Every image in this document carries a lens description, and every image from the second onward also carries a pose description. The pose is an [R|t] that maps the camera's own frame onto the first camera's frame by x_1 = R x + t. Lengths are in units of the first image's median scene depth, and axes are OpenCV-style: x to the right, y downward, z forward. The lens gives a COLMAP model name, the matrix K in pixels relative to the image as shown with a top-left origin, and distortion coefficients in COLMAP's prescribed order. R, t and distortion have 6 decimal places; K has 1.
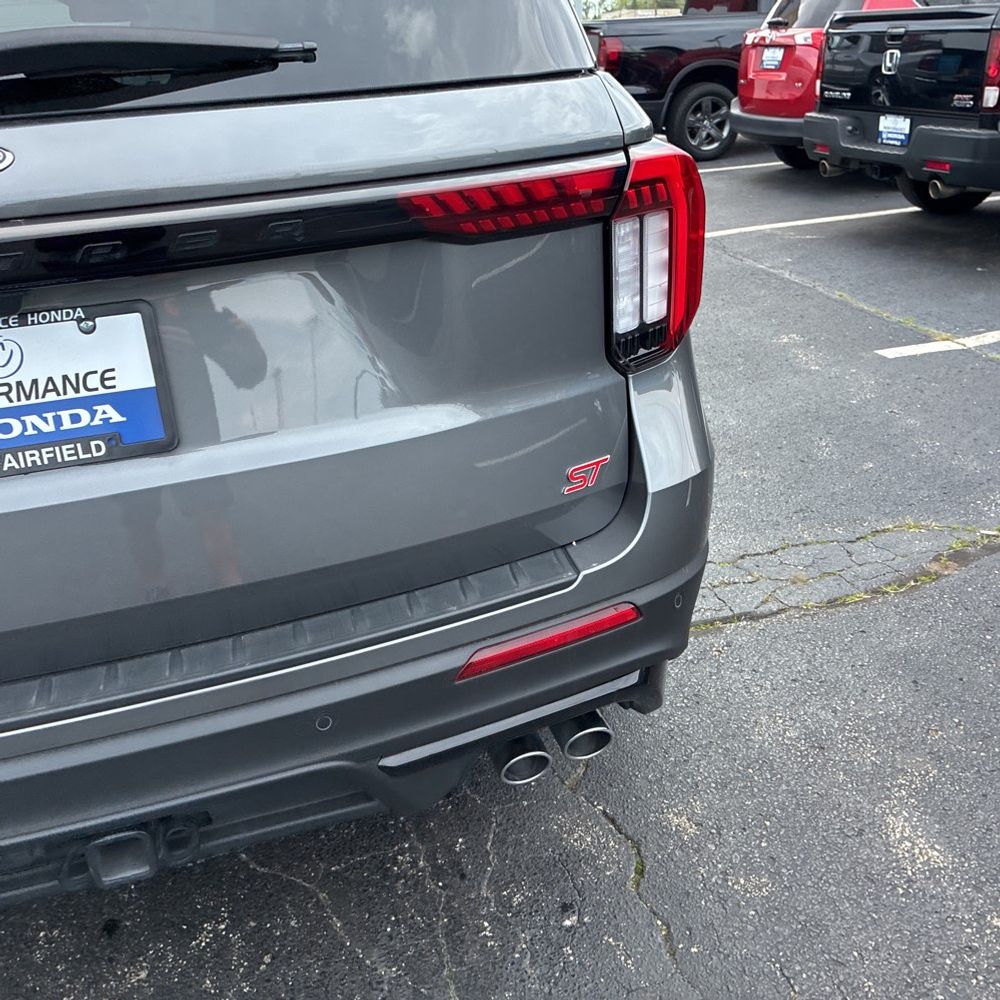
lens RADIAL K [[1011.6, 0, 505.4], [0, 1011.6, 502.6], [0, 0, 1]] dist [0.018473, 0.000000]
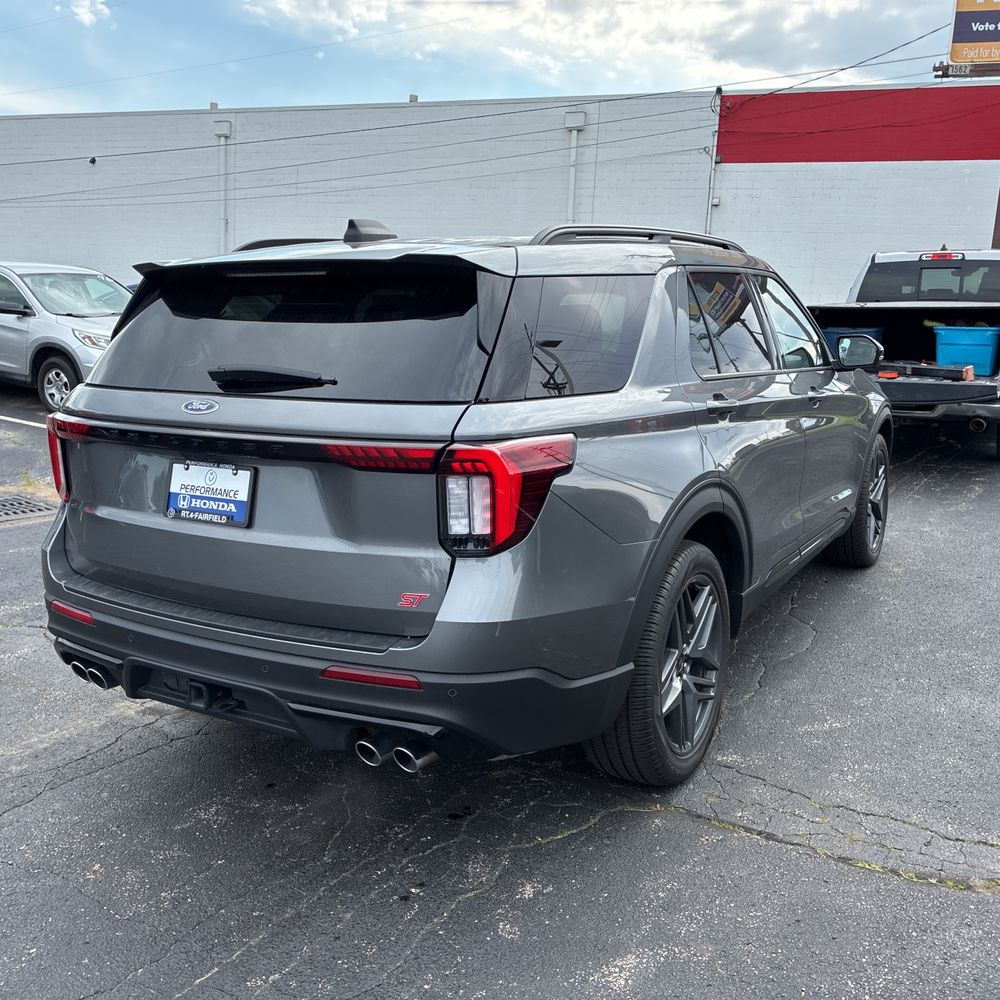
lens RADIAL K [[1011.6, 0, 498.7], [0, 1011.6, 503.6], [0, 0, 1]] dist [0.018473, 0.000000]
pose [[0.689569, 0.202615, -0.695299, 1.412230], [-0.338998, 0.938698, -0.062661, -0.129082], [0.639980, 0.278914, 0.715983, -0.284846]]
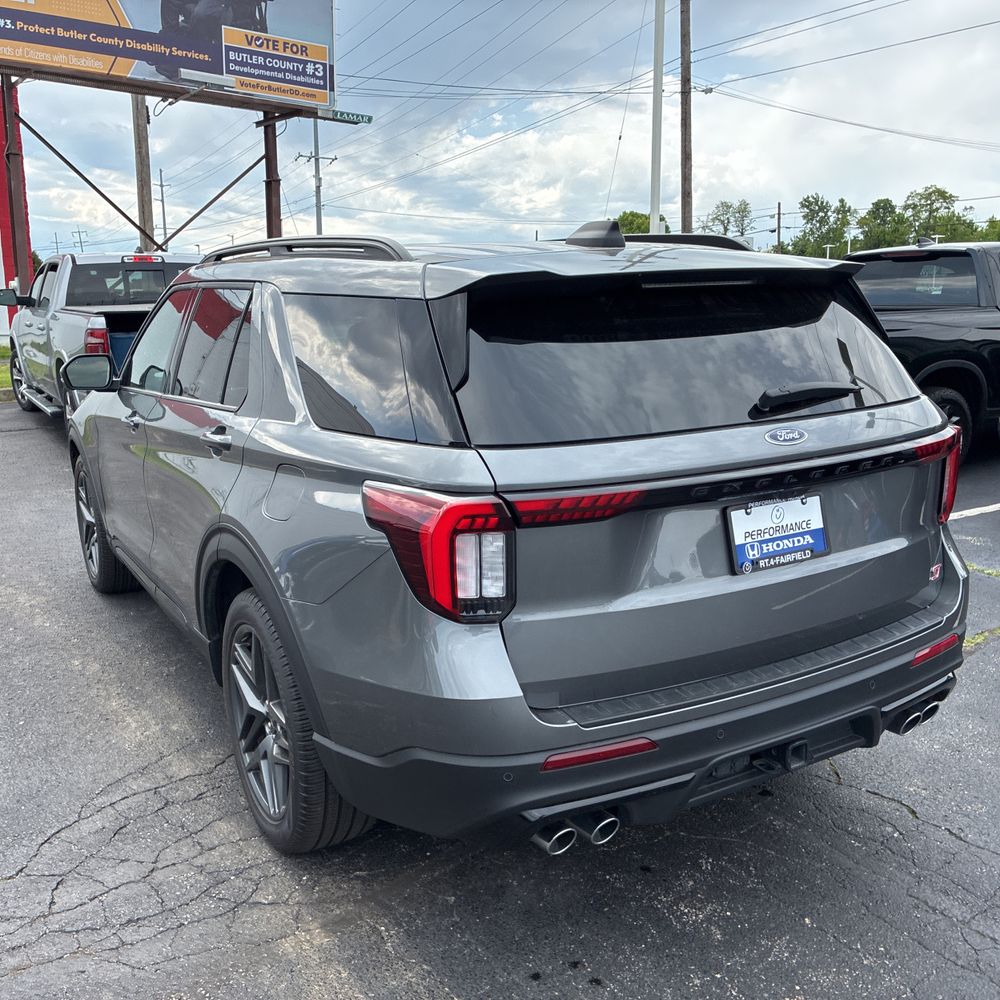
lens RADIAL K [[1011.6, 0, 492.7], [0, 1011.6, 527.6], [0, 0, 1]] dist [0.018473, 0.000000]
pose [[0.969446, -0.020254, 0.244468, -1.302802], [0.069348, 0.978561, -0.193929, 0.223118], [-0.235299, 0.204957, 0.950067, -0.801382]]
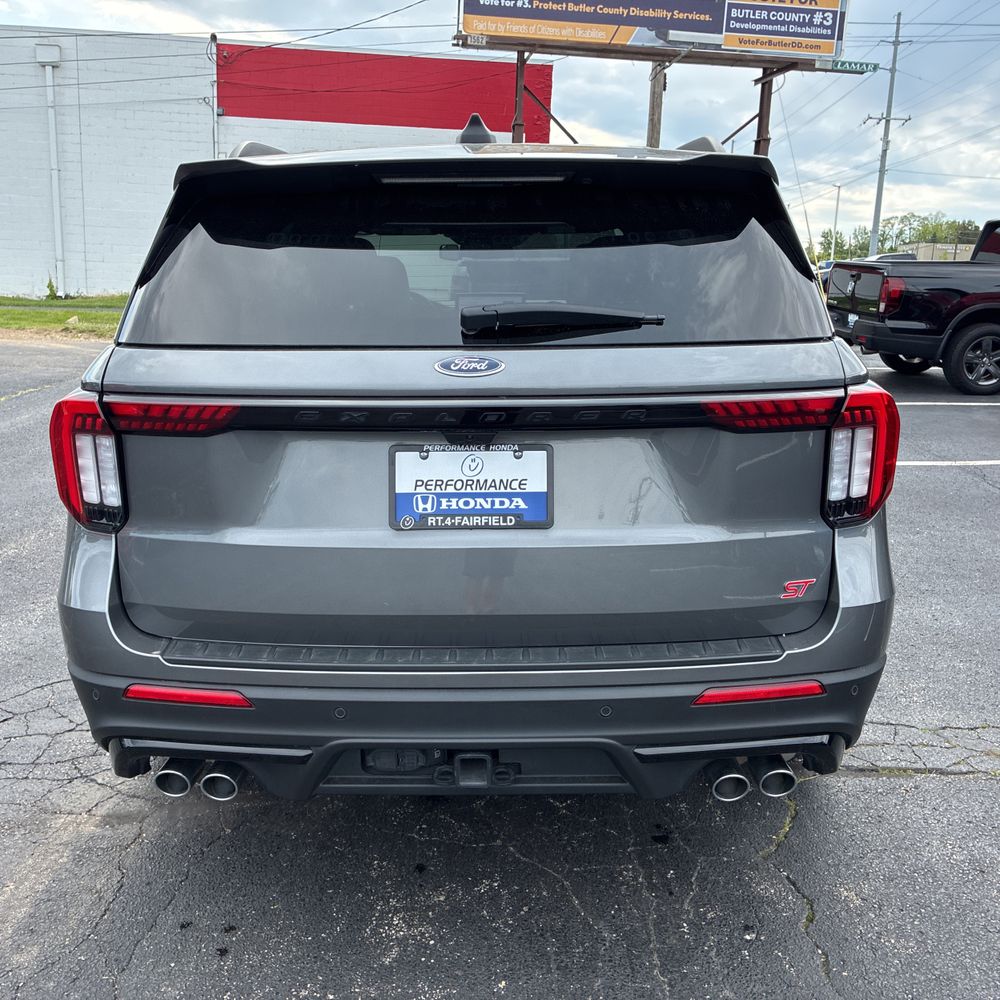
lens RADIAL K [[1011.6, 0, 481.4], [0, 1011.6, 506.9], [0, 0, 1]] dist [0.018473, 0.000000]
pose [[0.955861, 0.123930, -0.266402, 0.016310], [-0.170414, 0.972448, -0.159071, 0.169985], [0.239349, 0.197448, 0.950645, -0.563878]]
